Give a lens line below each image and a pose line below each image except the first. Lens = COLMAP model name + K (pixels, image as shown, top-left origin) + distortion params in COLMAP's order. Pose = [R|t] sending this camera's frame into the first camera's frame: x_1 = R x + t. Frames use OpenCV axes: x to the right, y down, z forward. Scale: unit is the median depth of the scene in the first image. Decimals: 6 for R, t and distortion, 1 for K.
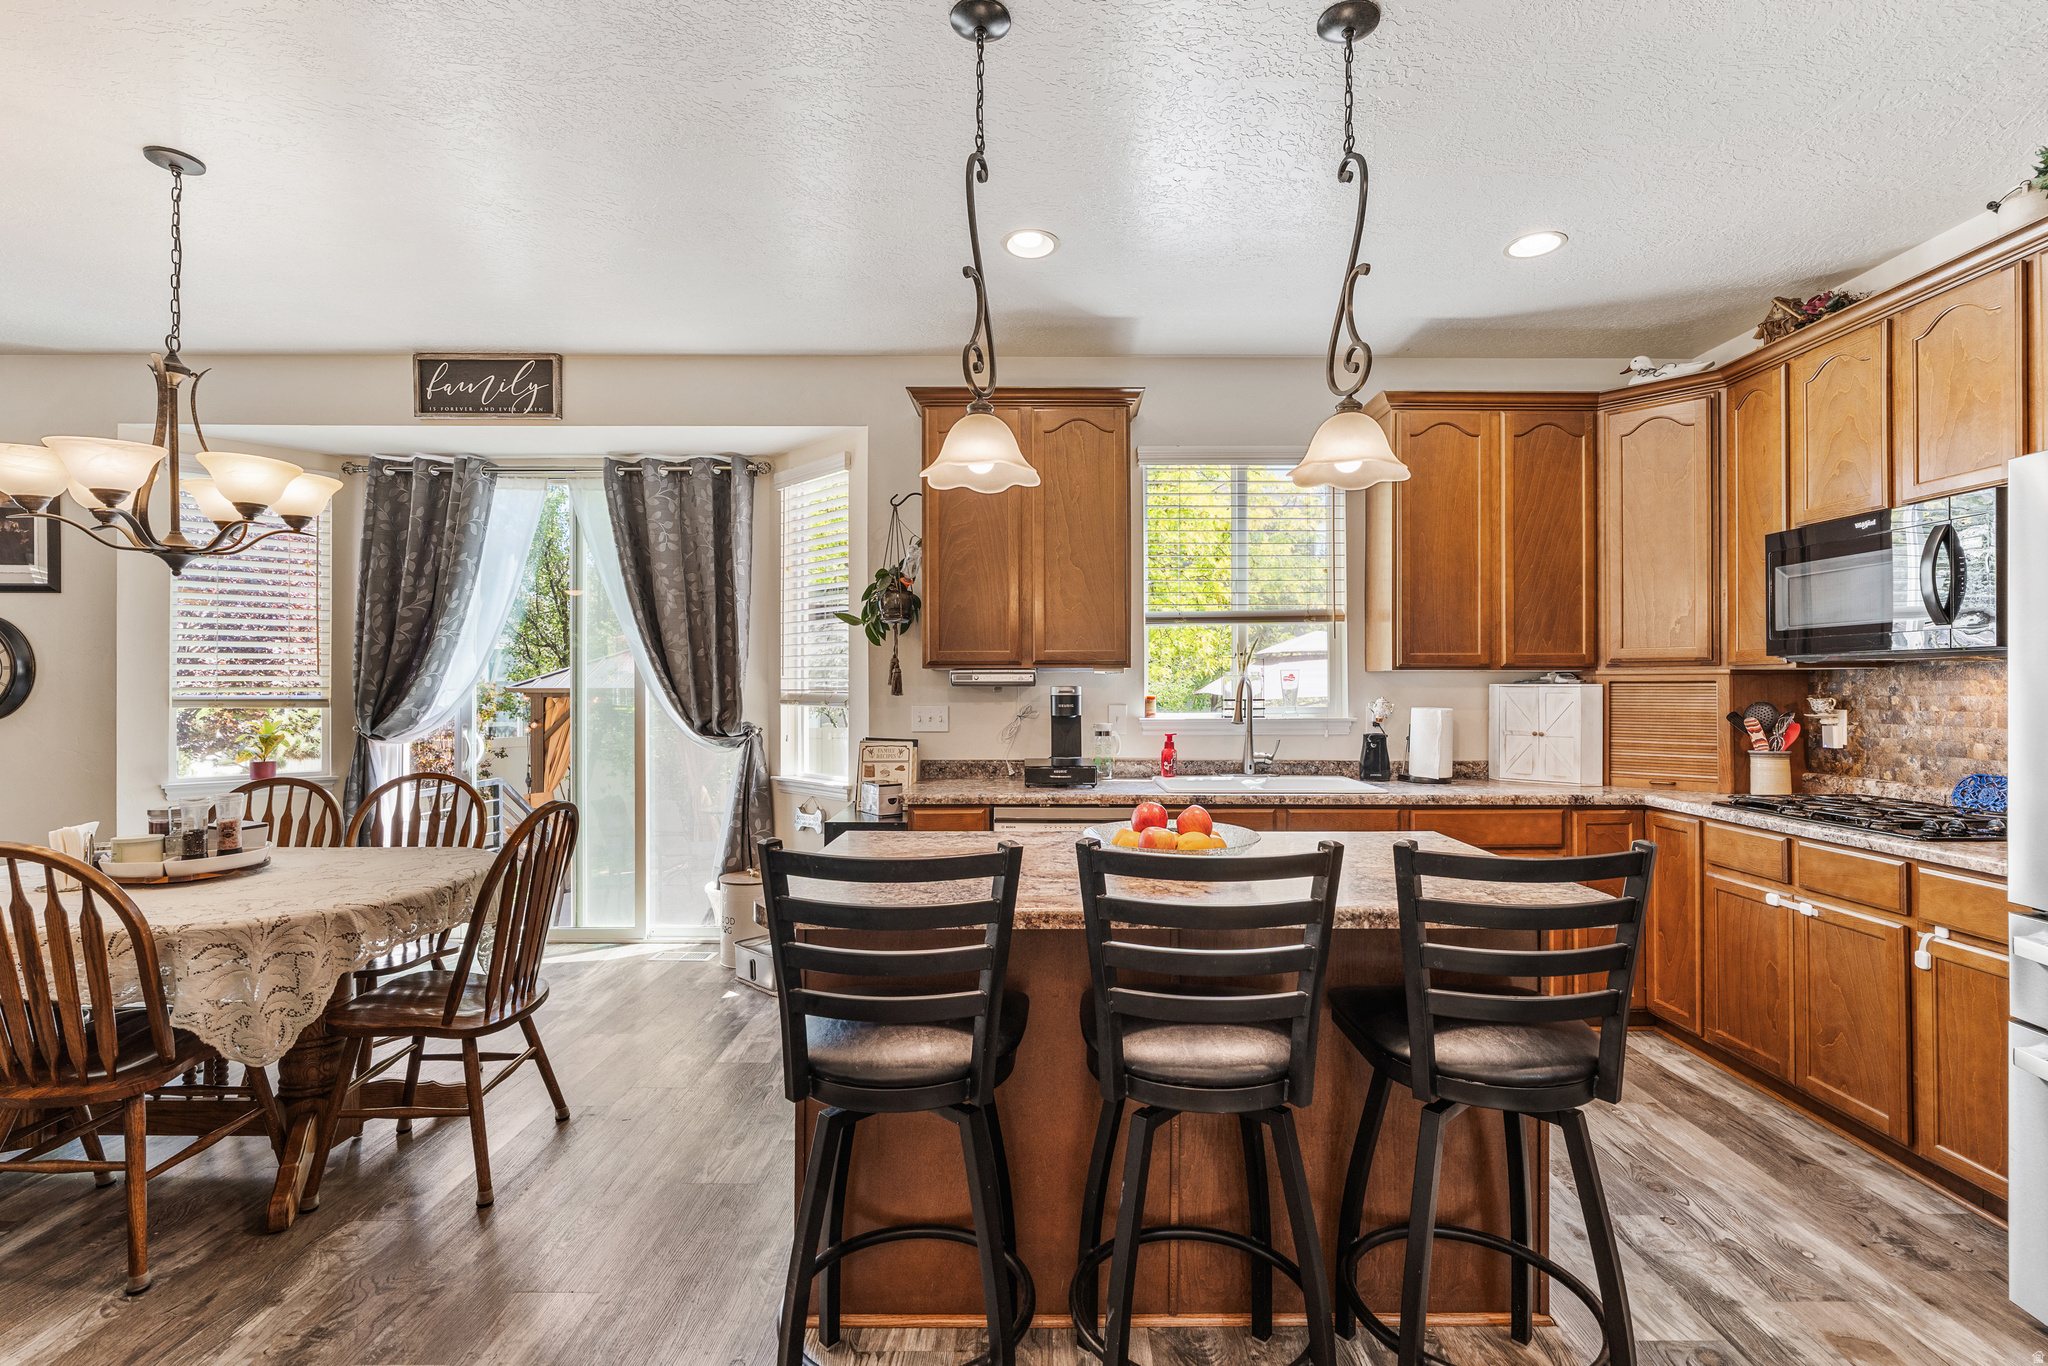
lens RADIAL K [[930.1, 0, 1028.0], [0, 930.1, 686.0], [0, 0, 1]] dist [-0.010976, -0.000136]
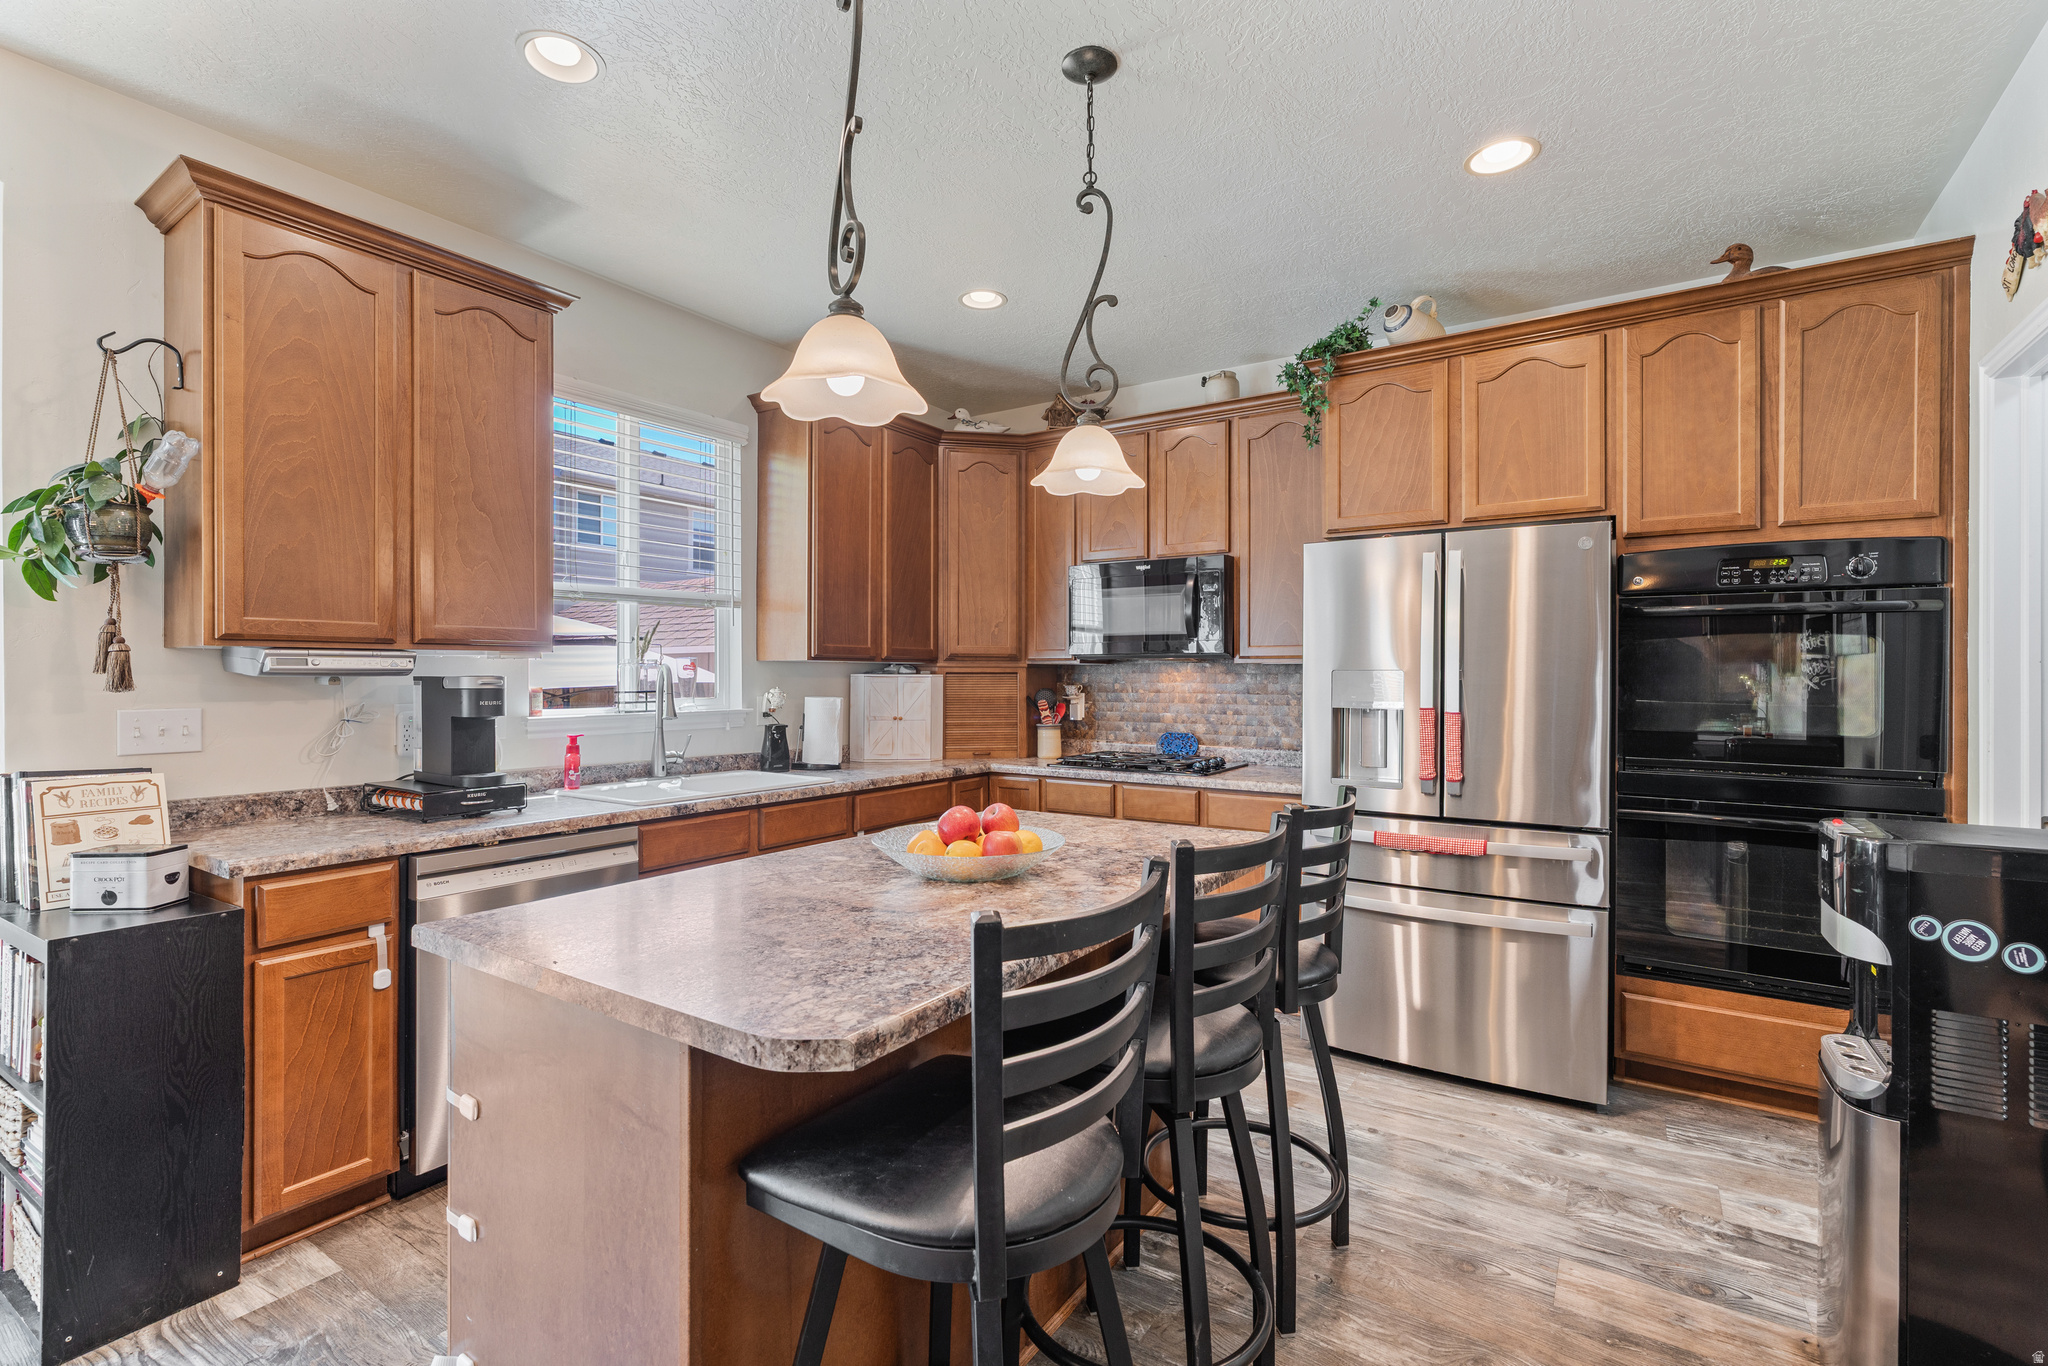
lens RADIAL K [[930.1, 0, 1028.0], [0, 930.1, 686.0], [0, 0, 1]] dist [-0.010976, -0.000136]
pose [[0.542595, -0.008379, 0.839953, -0.336479], [-0.001997, 0.999935, 0.011265, -0.001161], [-0.839992, -0.007790, 0.542543, 0.255421]]
